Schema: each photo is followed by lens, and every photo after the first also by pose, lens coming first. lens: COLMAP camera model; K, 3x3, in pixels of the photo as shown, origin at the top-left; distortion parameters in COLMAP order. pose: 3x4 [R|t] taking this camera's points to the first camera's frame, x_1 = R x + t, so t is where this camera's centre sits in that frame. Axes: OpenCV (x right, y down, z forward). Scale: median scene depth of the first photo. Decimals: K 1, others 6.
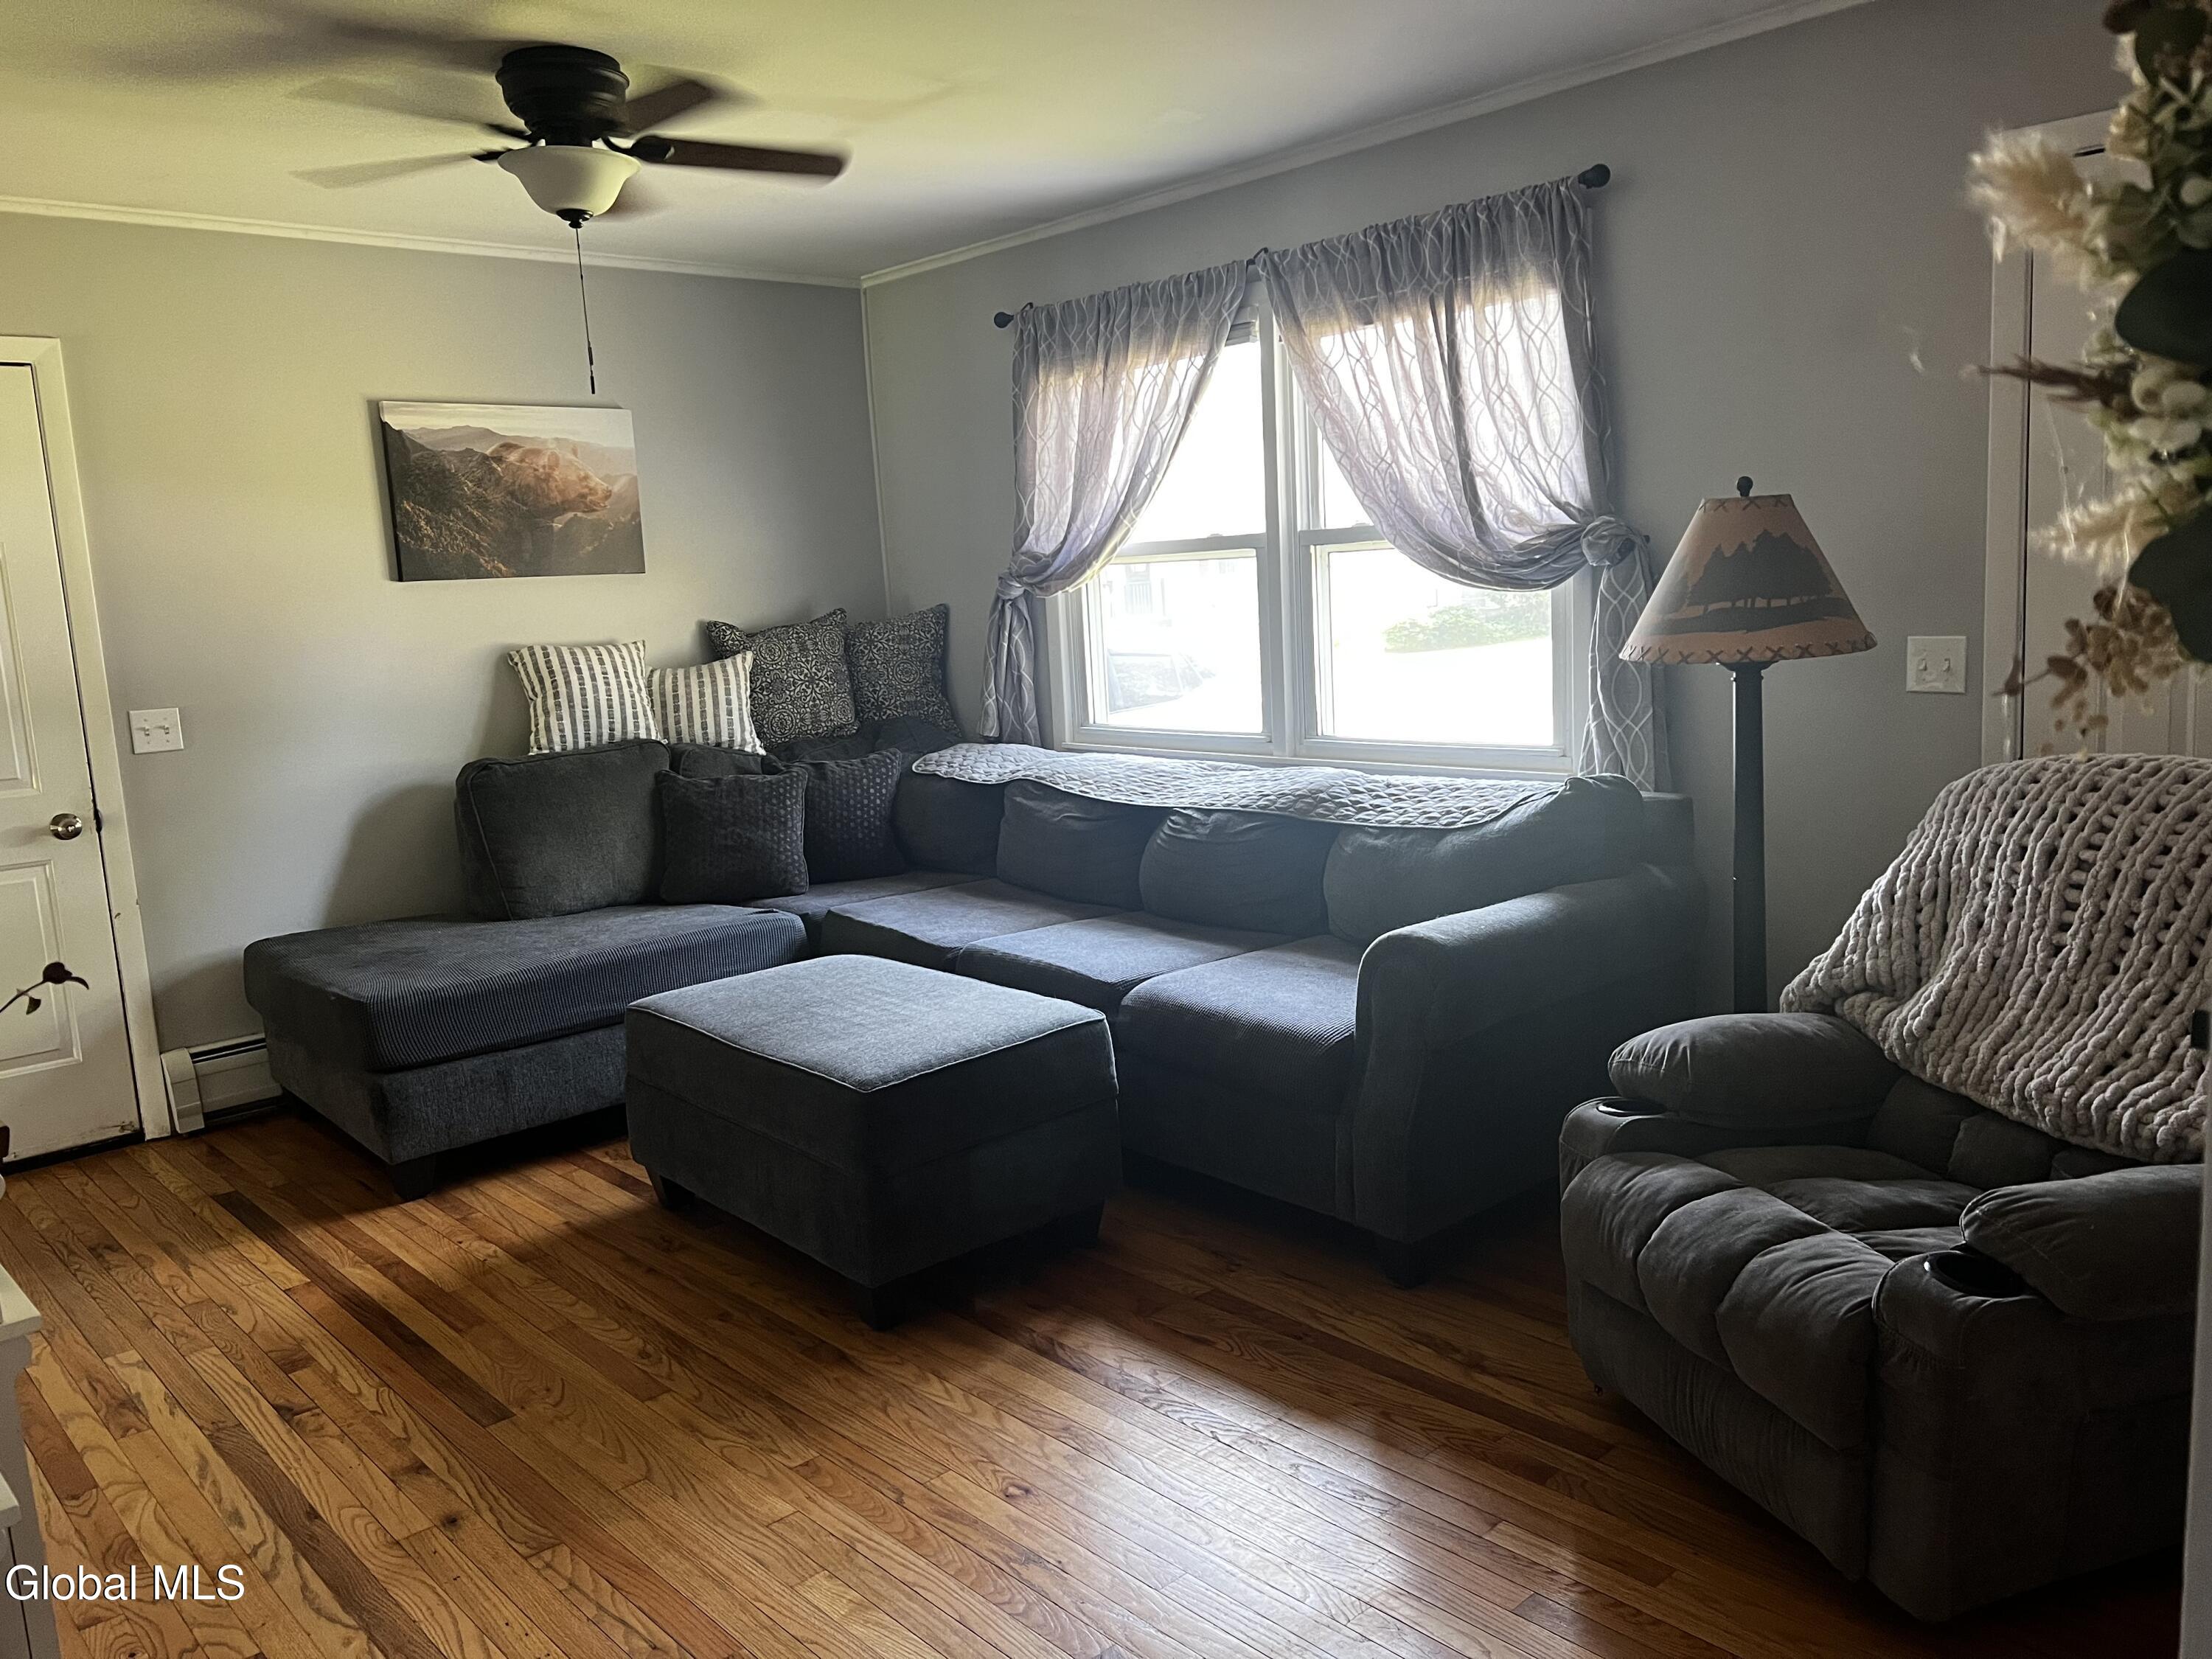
lens RADIAL K [[1656.5, 0, 1120.0], [0, 1656.5, 831.7], [0, 0, 1]] dist [0.058194, -0.072247]
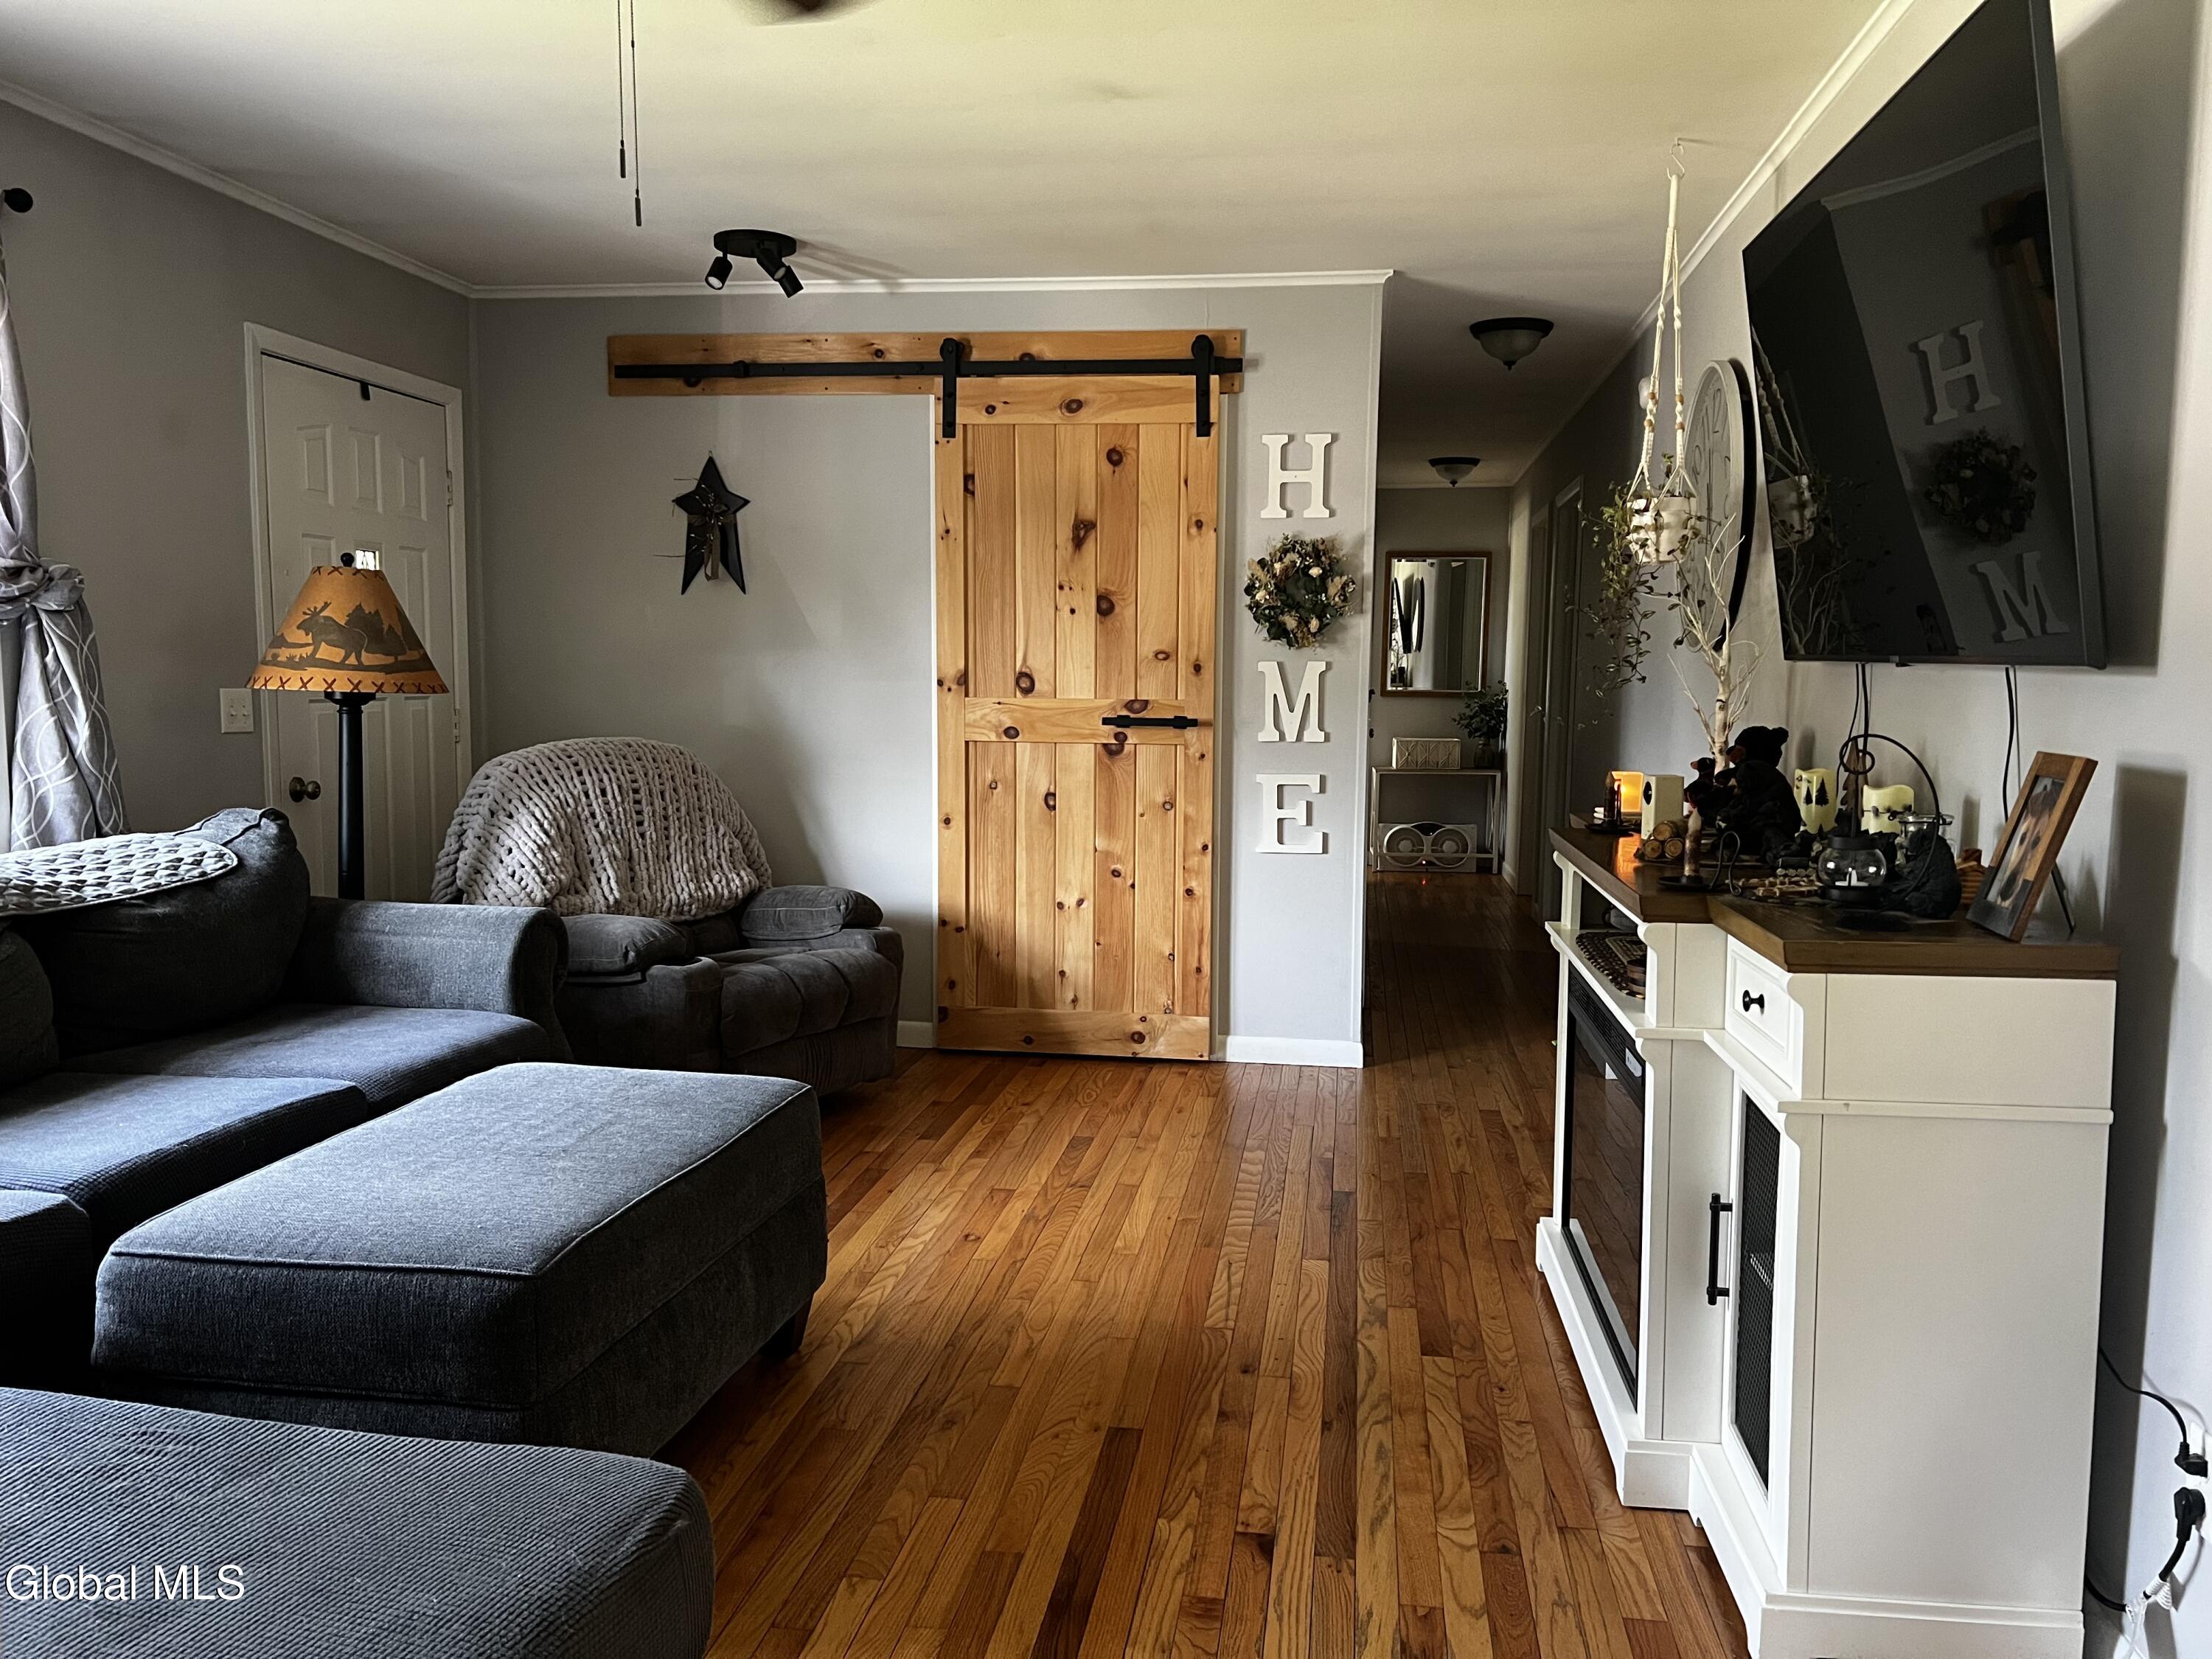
lens RADIAL K [[1656.5, 0, 1123.5], [0, 1656.5, 829.2], [0, 0, 1]] dist [0.058194, -0.072247]
pose [[-0.630176, -0.021750, 0.776148, -0.869782], [0.146783, 0.978246, 0.146591, -0.092653], [-0.762452, 0.206303, -0.613275, 1.199764]]
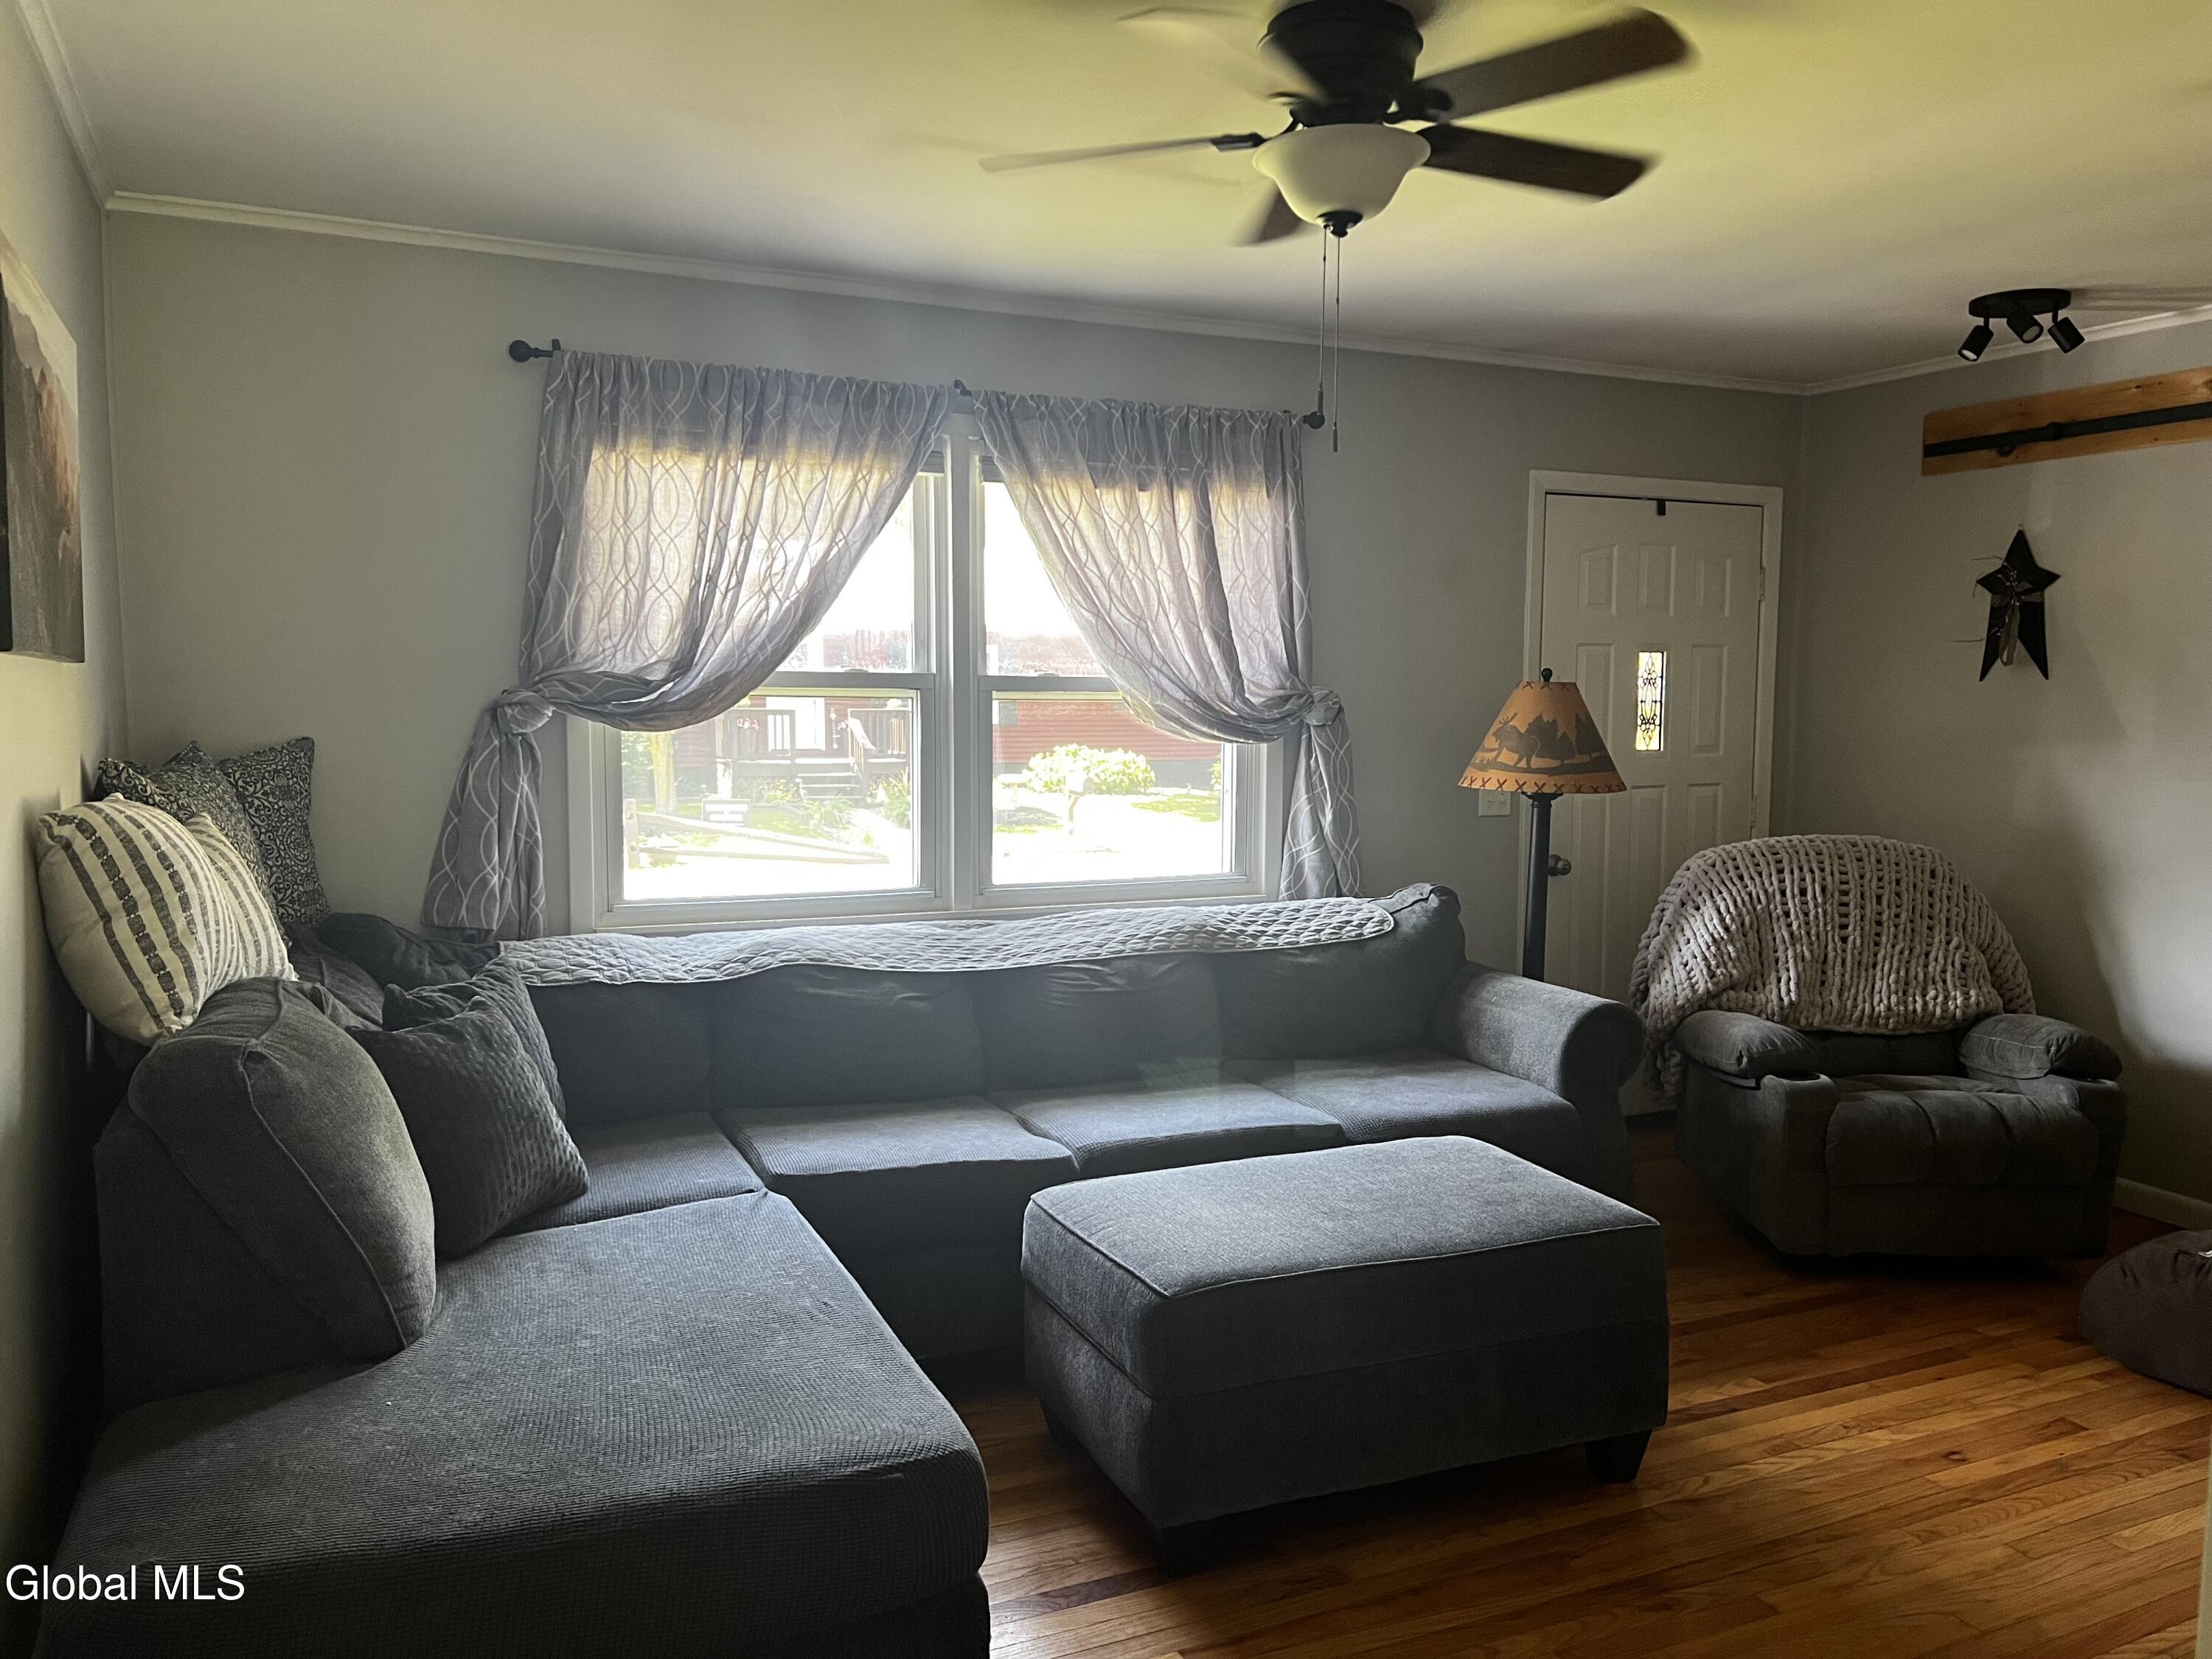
lens RADIAL K [[1656.5, 0, 1101.1], [0, 1656.5, 835.5], [0, 0, 1]] dist [0.058194, -0.072247]
pose [[0.305204, -0.024427, 0.951974, -0.998214], [0.125498, 0.991984, -0.014781, -0.082287], [-0.943981, 0.123982, 0.305823, 0.819905]]
